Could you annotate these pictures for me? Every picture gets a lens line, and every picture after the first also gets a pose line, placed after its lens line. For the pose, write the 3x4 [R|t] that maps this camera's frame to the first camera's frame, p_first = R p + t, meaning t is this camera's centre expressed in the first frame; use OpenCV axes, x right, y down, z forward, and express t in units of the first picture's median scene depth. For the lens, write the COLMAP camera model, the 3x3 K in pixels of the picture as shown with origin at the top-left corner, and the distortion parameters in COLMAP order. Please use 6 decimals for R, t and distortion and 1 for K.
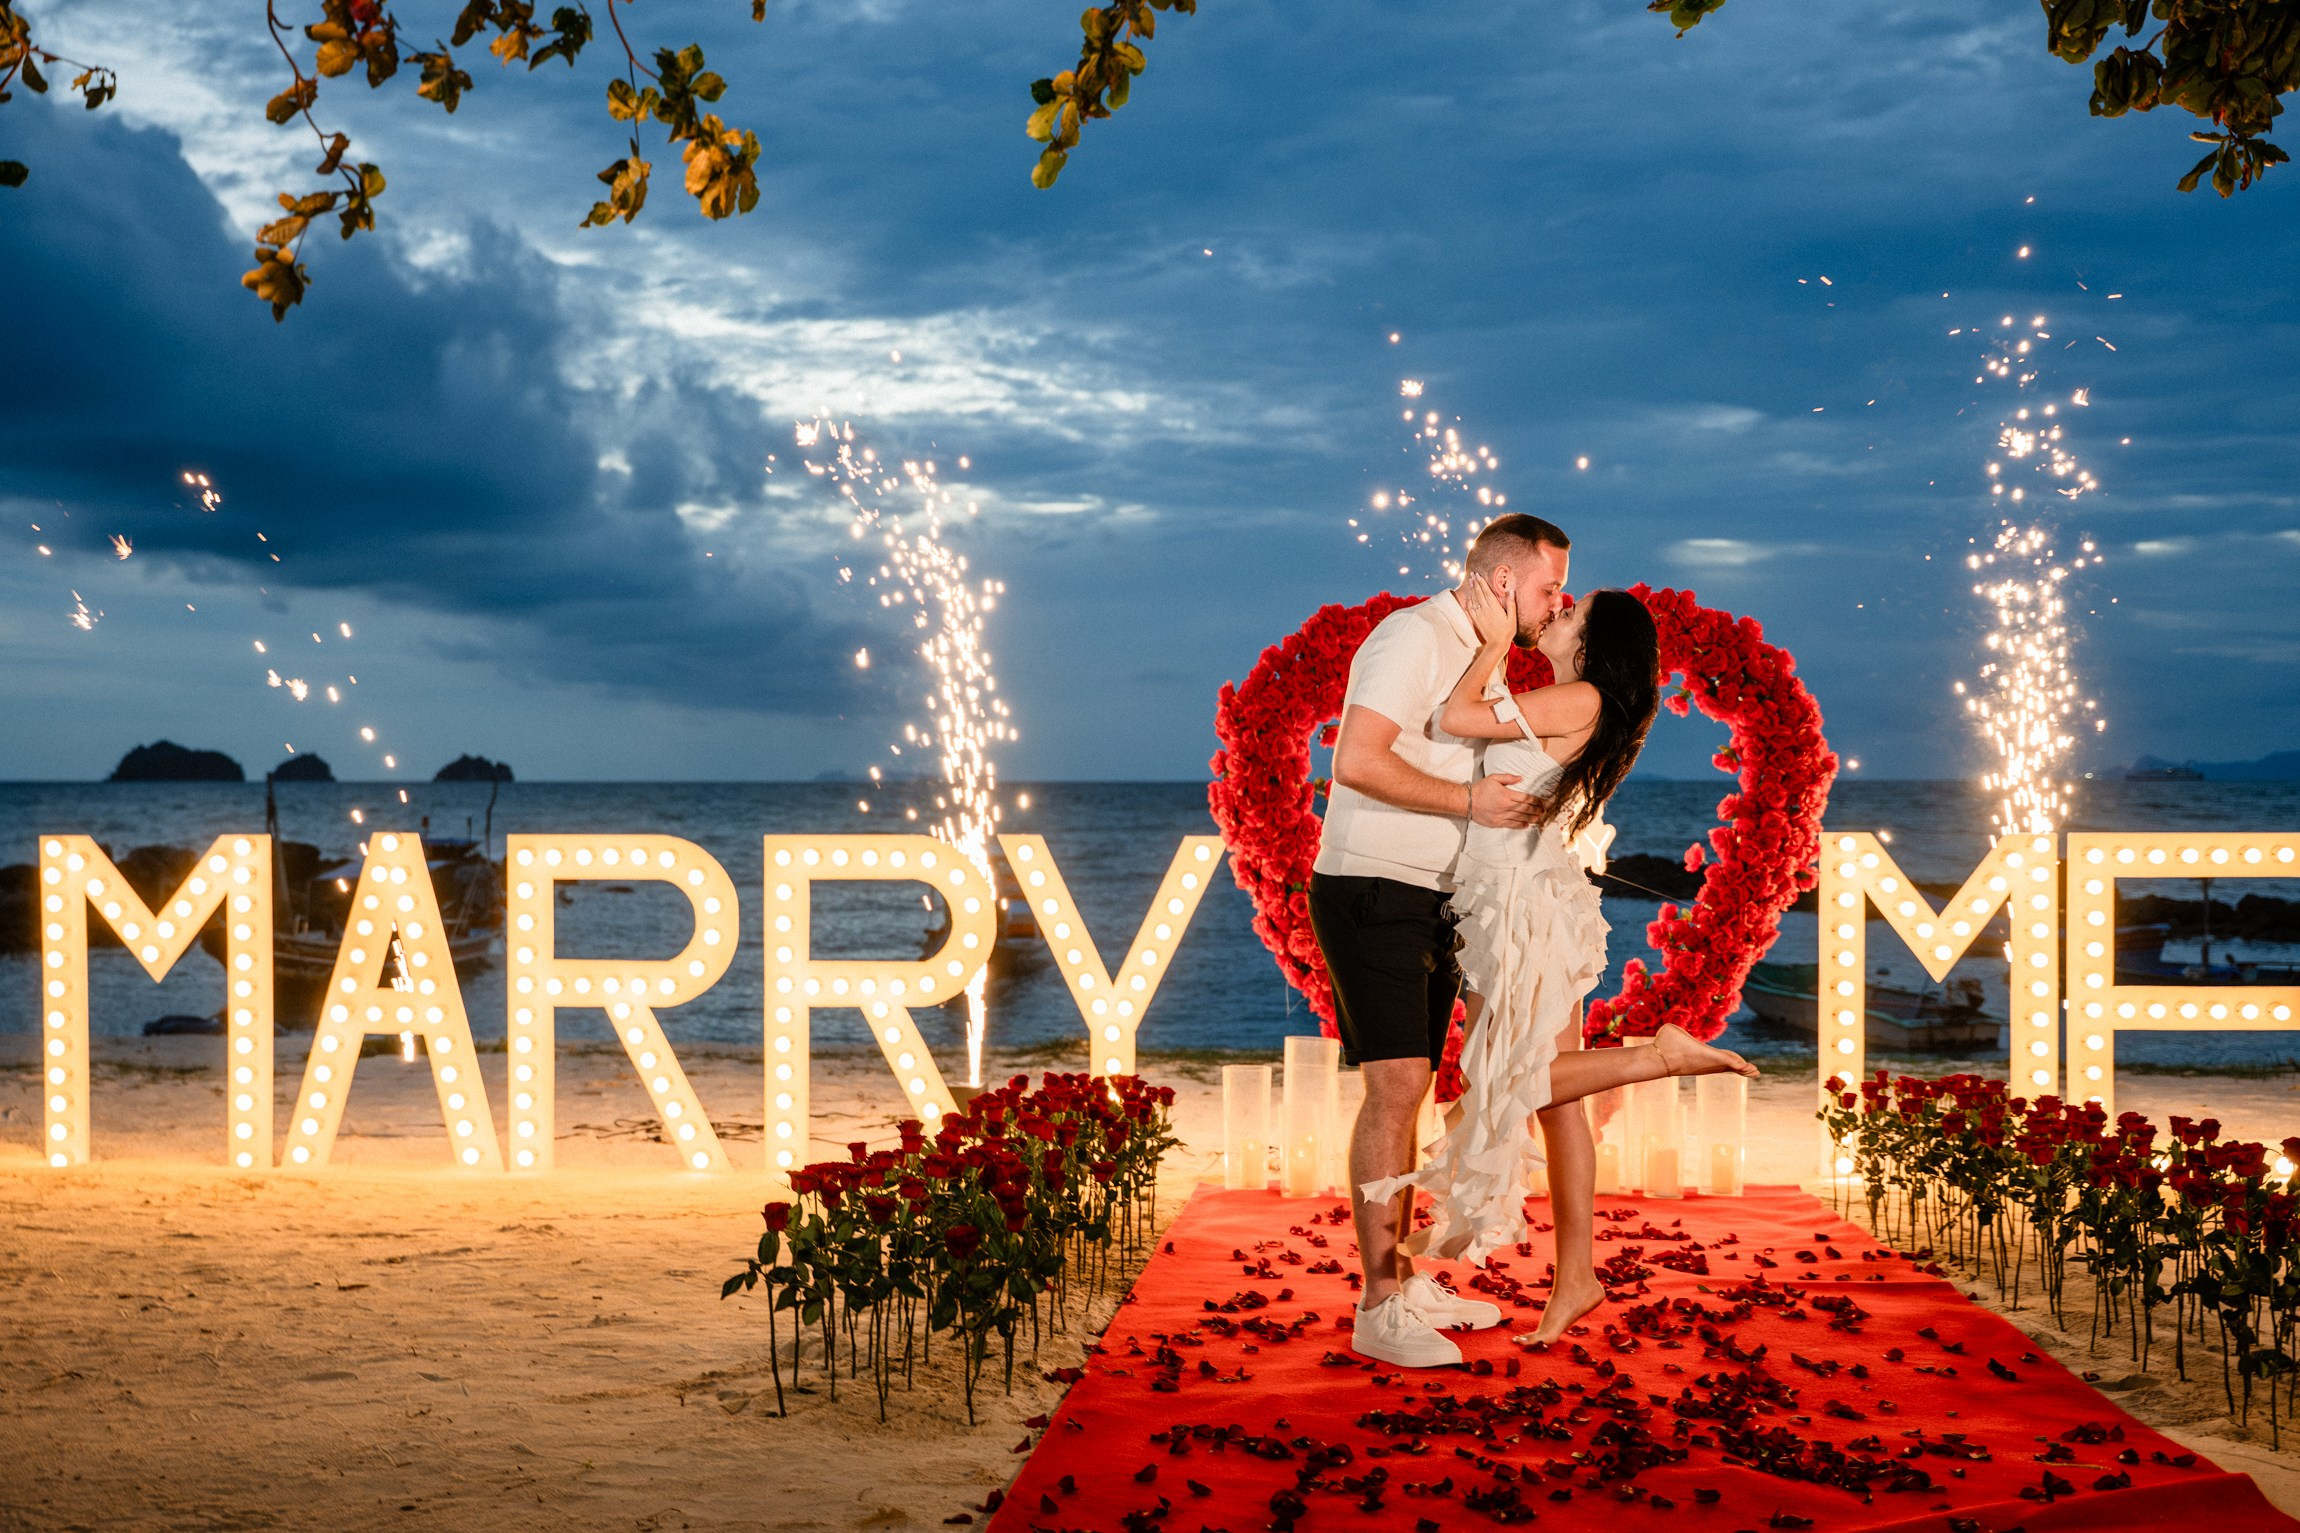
lens RADIAL K [[2540.1, 0, 1138.2], [0, 2540.1, 765.2], [0, 0, 1]] dist [0.002634, 0.000000]
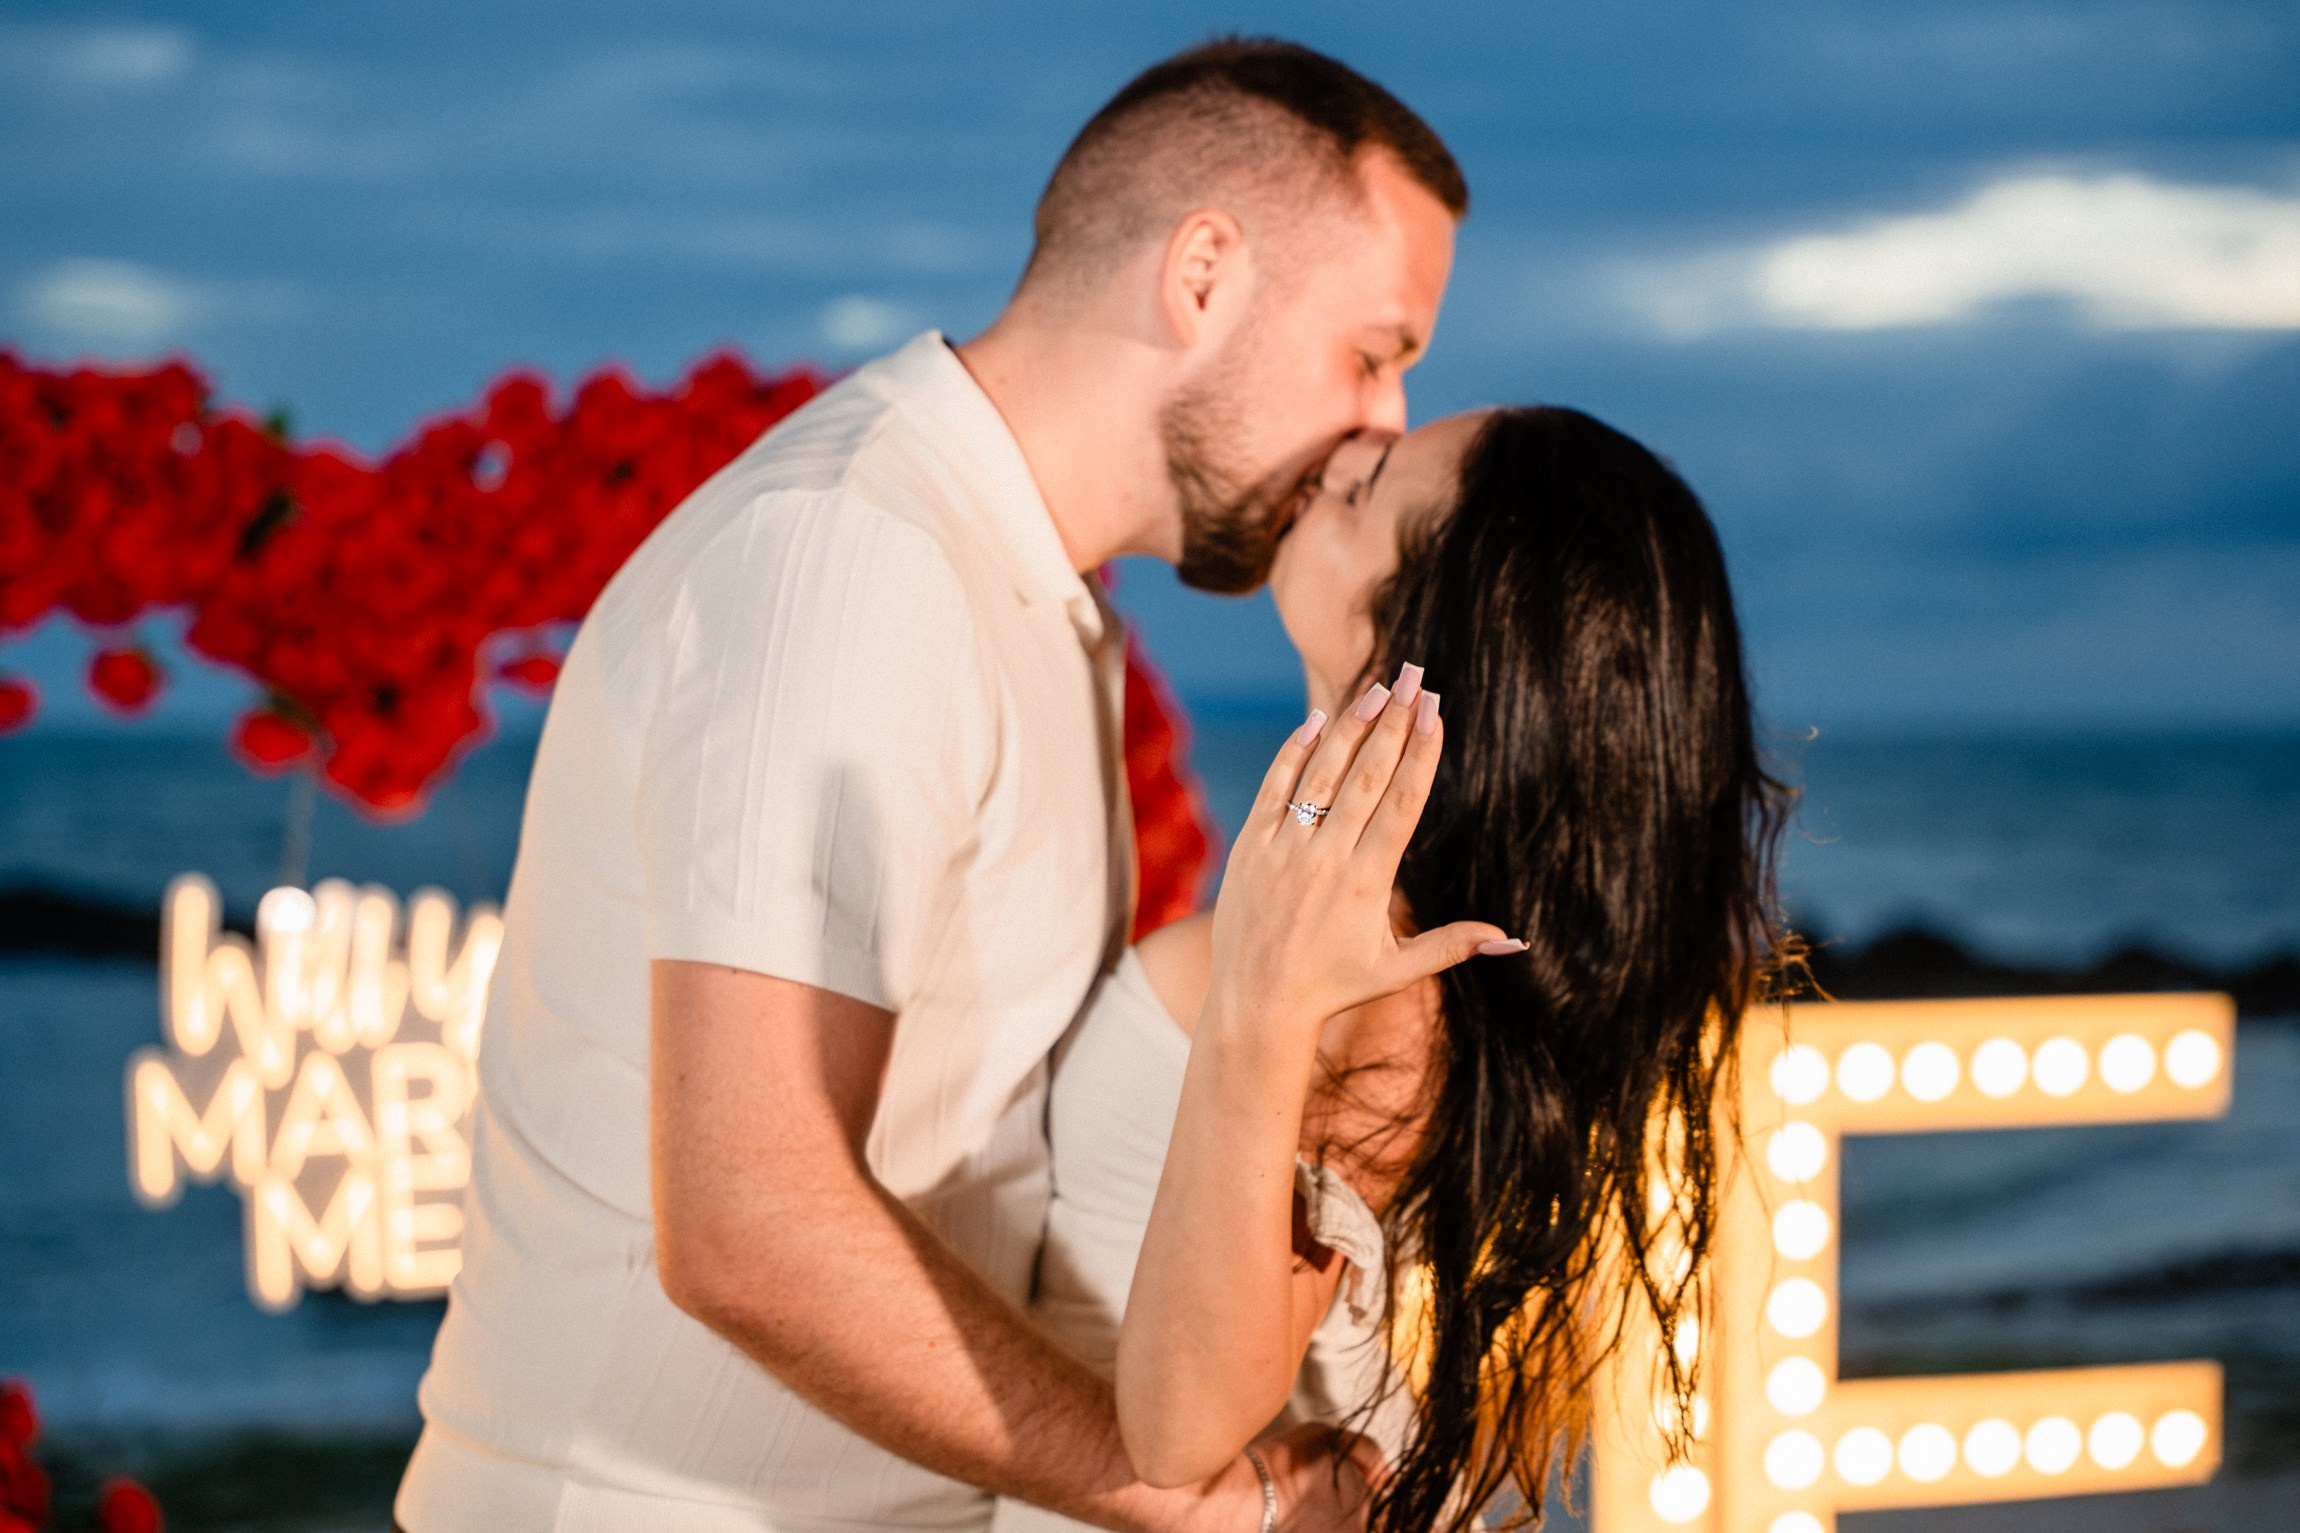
lens RADIAL K [[4697.3, 0, 1138.3], [0, 4697.3, 757.8], [0, 0, 1]] dist [-0.001215, 0.000000]
pose [[0.899701, -0.001975, 0.436503, -0.039353], [-0.003073, 0.999936, 0.010858, -0.022067], [-0.436496, -0.011110, 0.899637, 0.390171]]
